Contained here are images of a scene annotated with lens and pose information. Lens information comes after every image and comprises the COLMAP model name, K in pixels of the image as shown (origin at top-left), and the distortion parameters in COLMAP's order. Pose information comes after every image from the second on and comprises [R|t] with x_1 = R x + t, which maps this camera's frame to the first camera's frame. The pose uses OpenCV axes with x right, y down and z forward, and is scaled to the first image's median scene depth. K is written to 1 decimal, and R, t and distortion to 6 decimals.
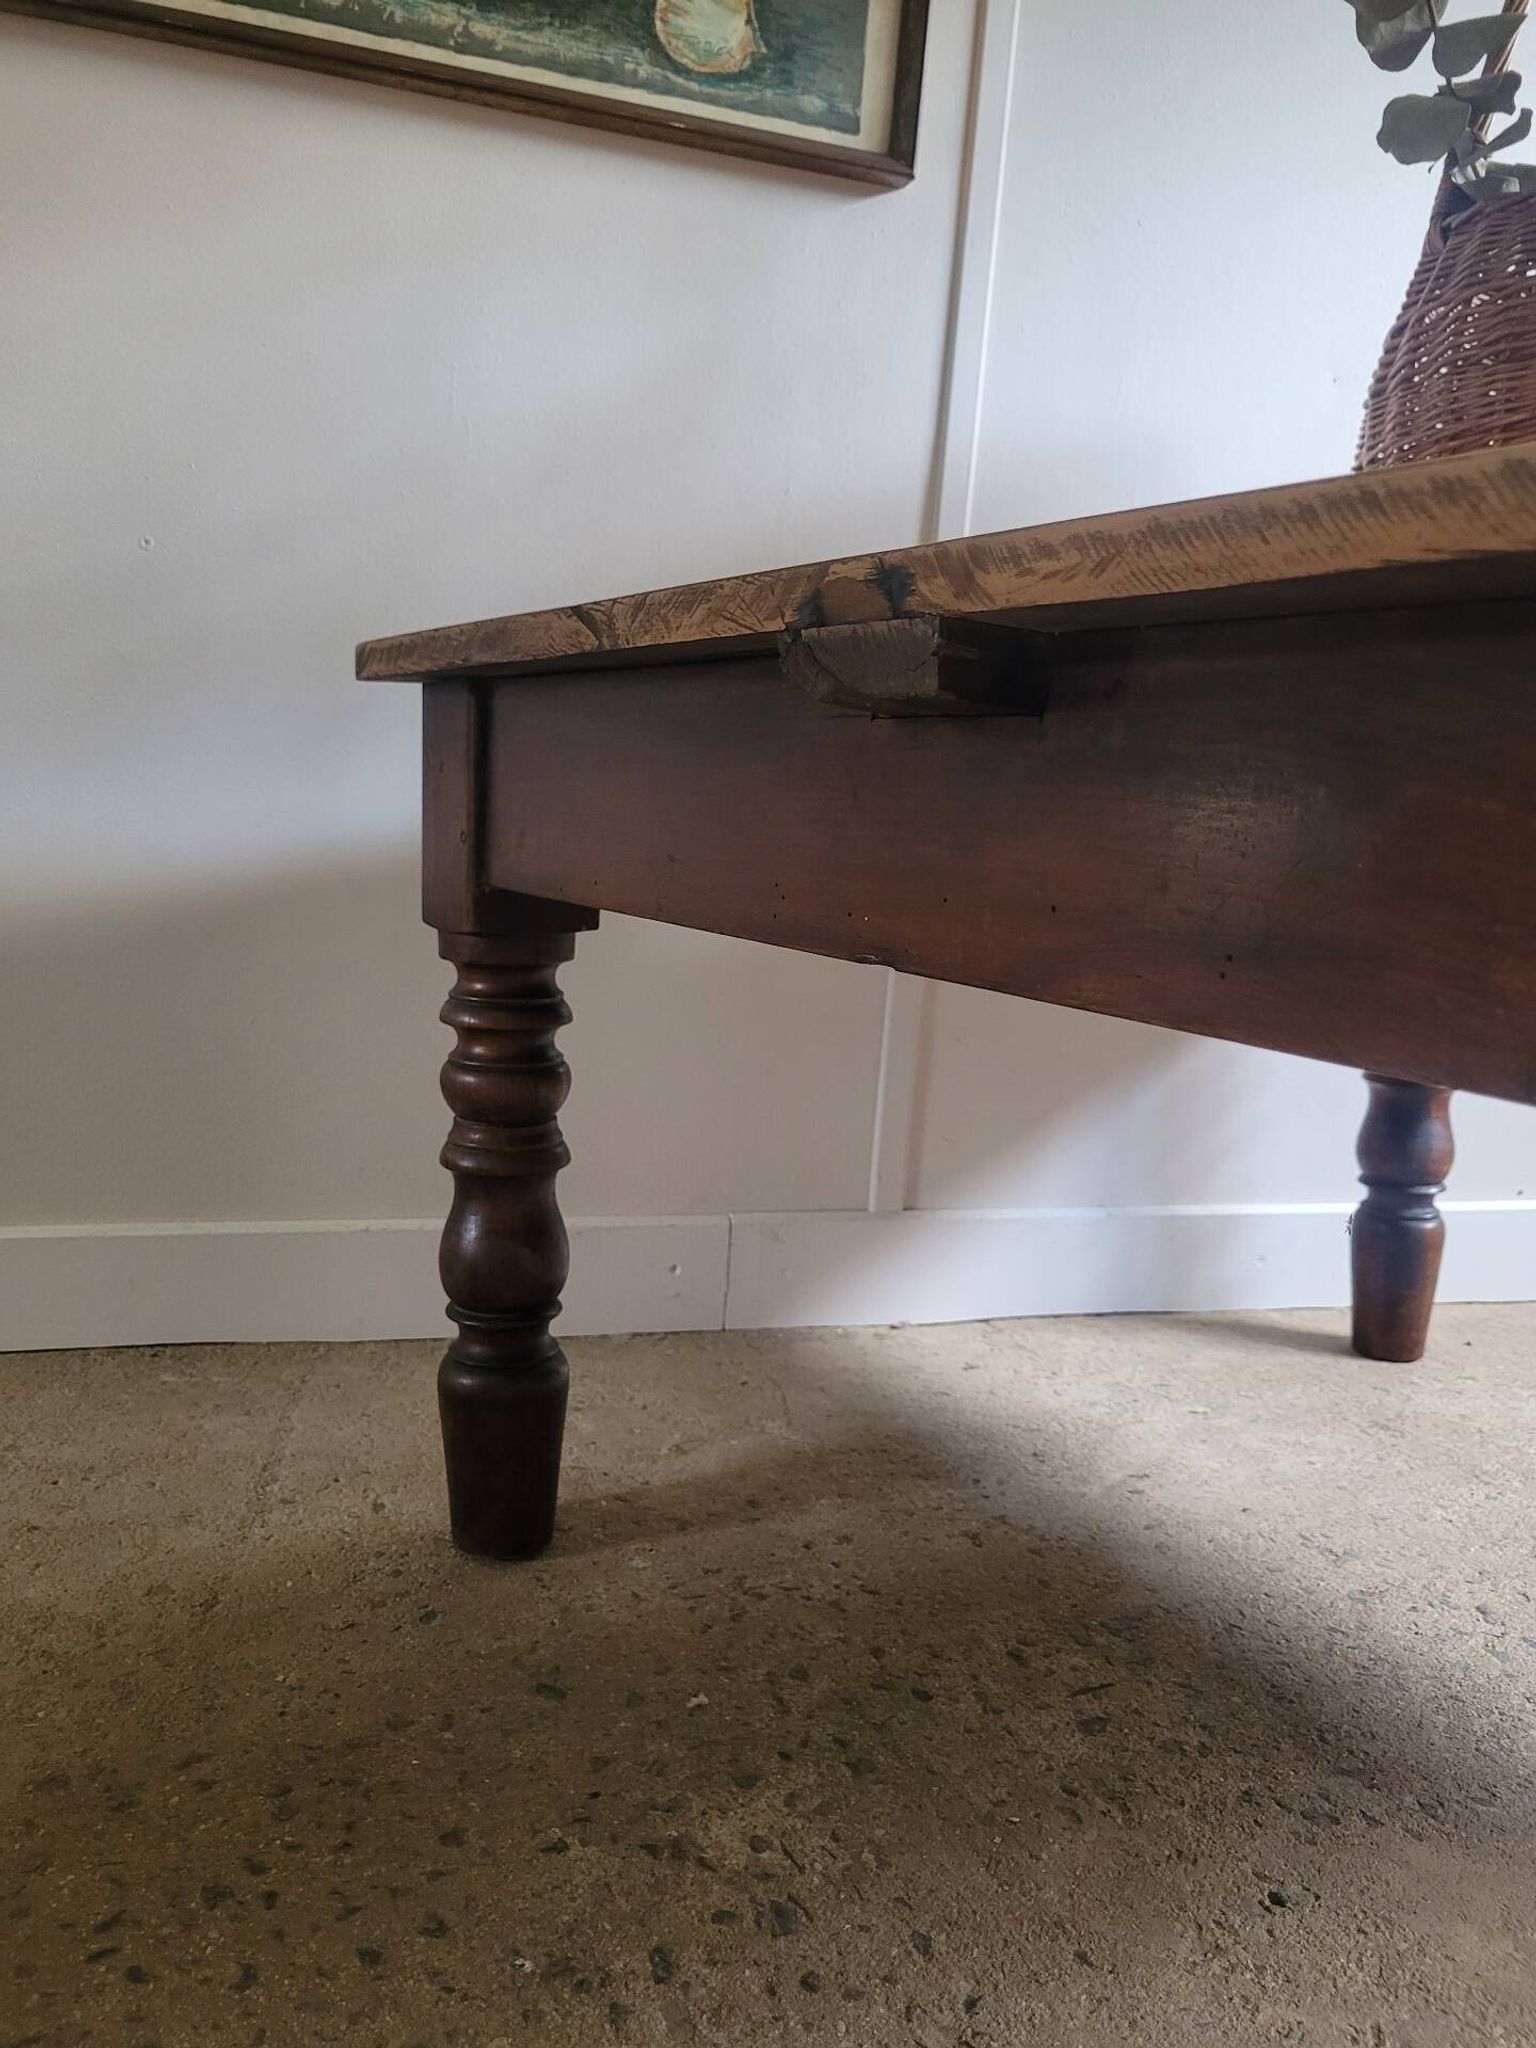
lens RADIAL K [[1593.7, 0, 768.0], [0, 1593.7, 1024.0], [0, 0, 1]] dist [0.050784, -0.049502]
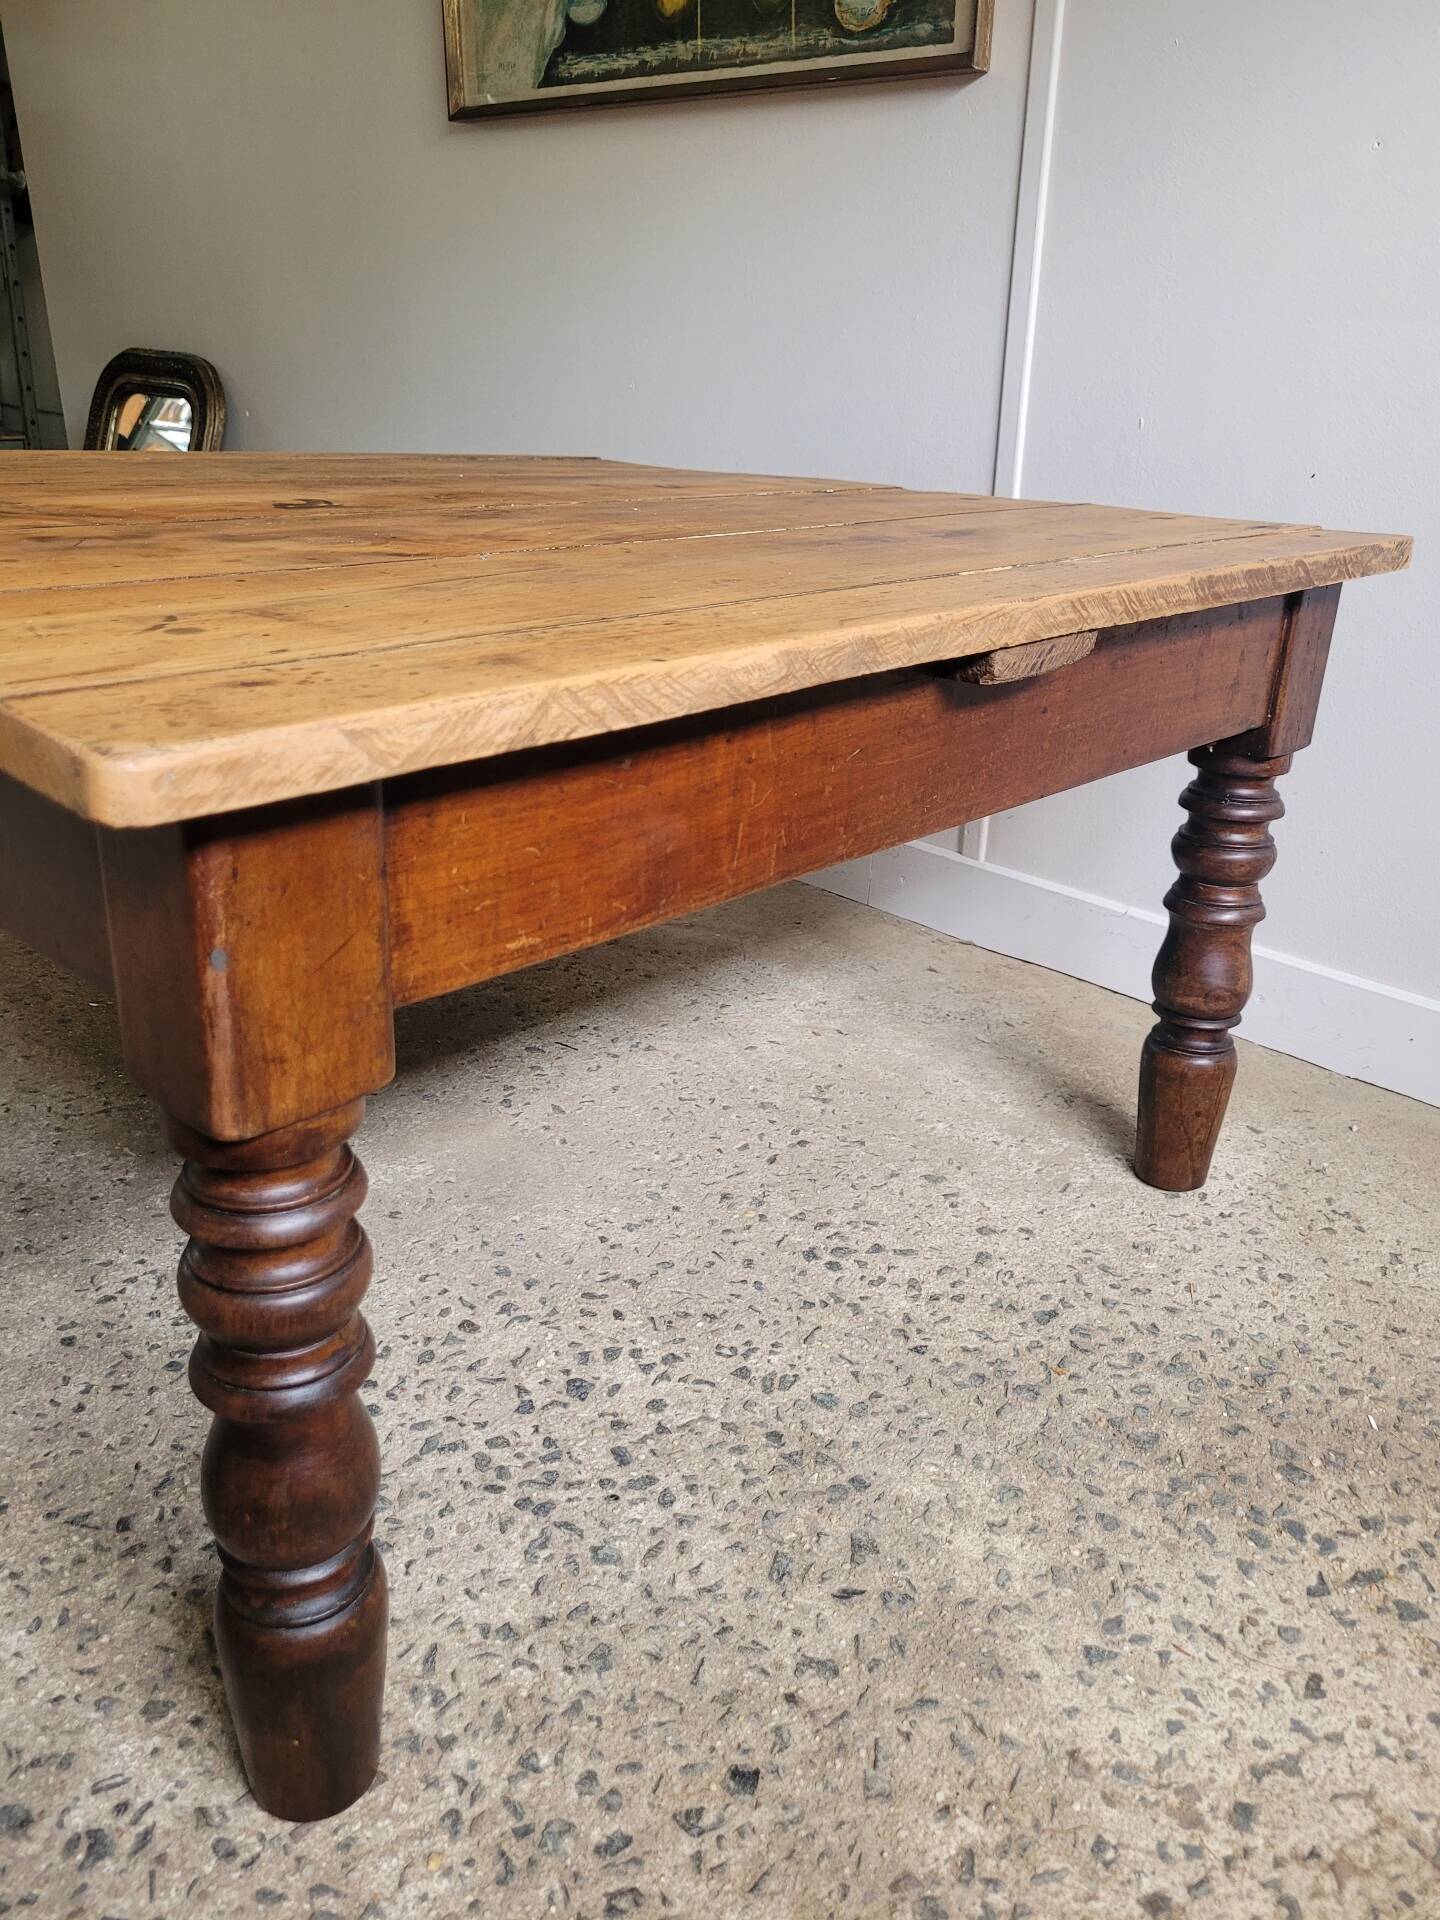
lens RADIAL K [[1460.3, 0, 730.5], [0, 1460.3, 950.6], [0, 0, 1]] dist [0.057005, -0.058541]
pose [[0.476976, 0.286466, -0.830922, 1.562795], [-0.146452, 0.958081, 0.246237, -0.131882], [0.866629, 0.004242, 0.498935, 0.291655]]
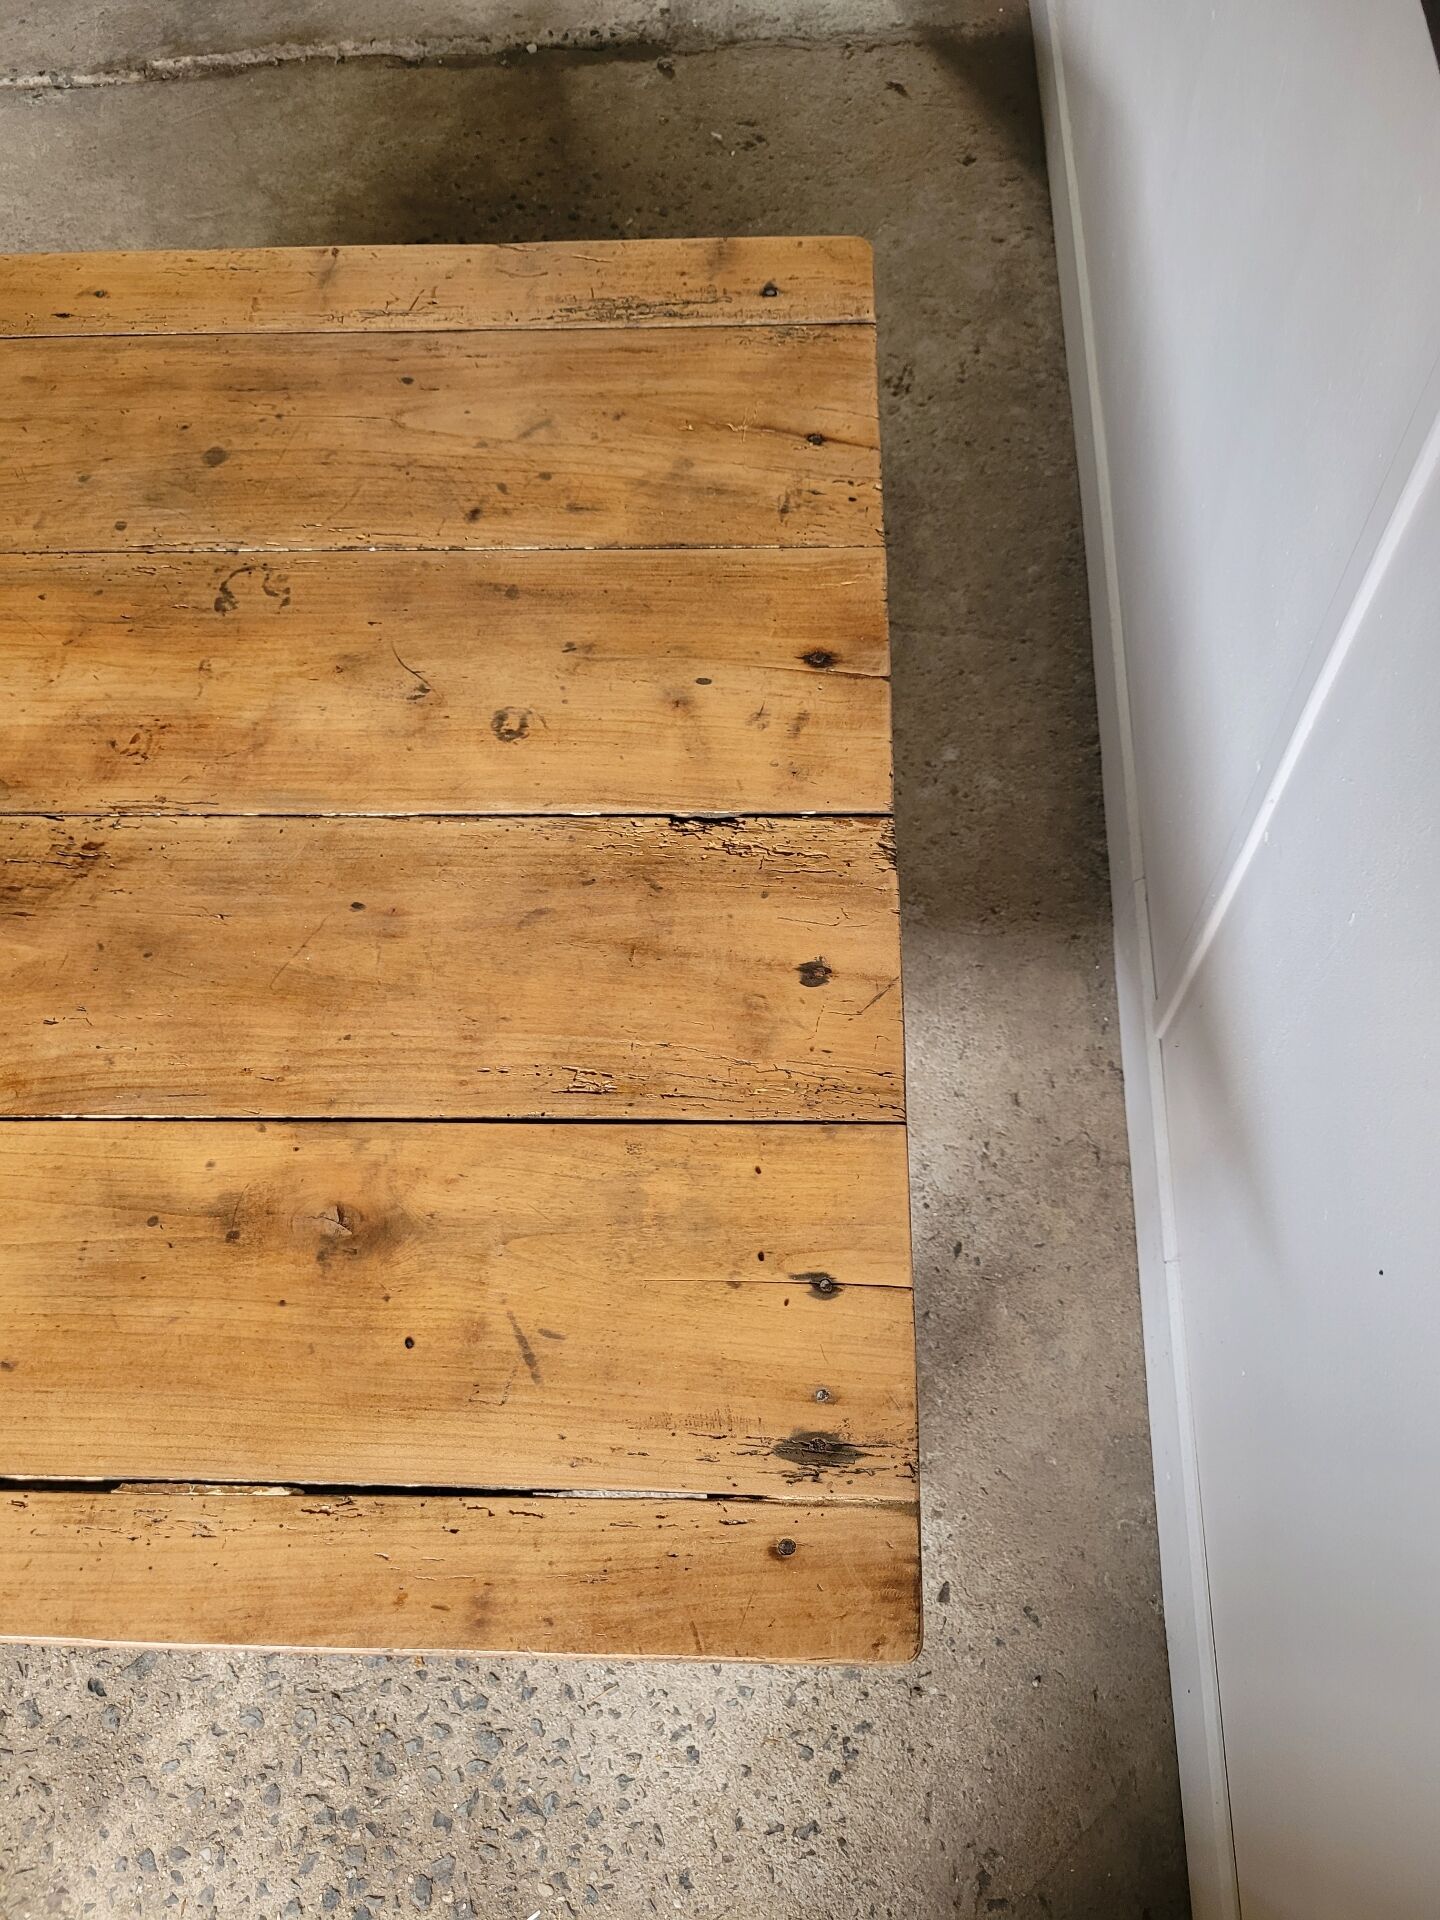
lens RADIAL K [[1469.8, 0, 714.5], [0, 1469.8, 970.9], [0, 0, 1]] dist [0.049421, -0.054193]
pose [[-0.335290, 0.832312, -0.441405, 0.834779], [-0.110553, 0.430529, 0.895780, -1.061526], [0.935606, 0.349144, -0.052337, 1.161097]]
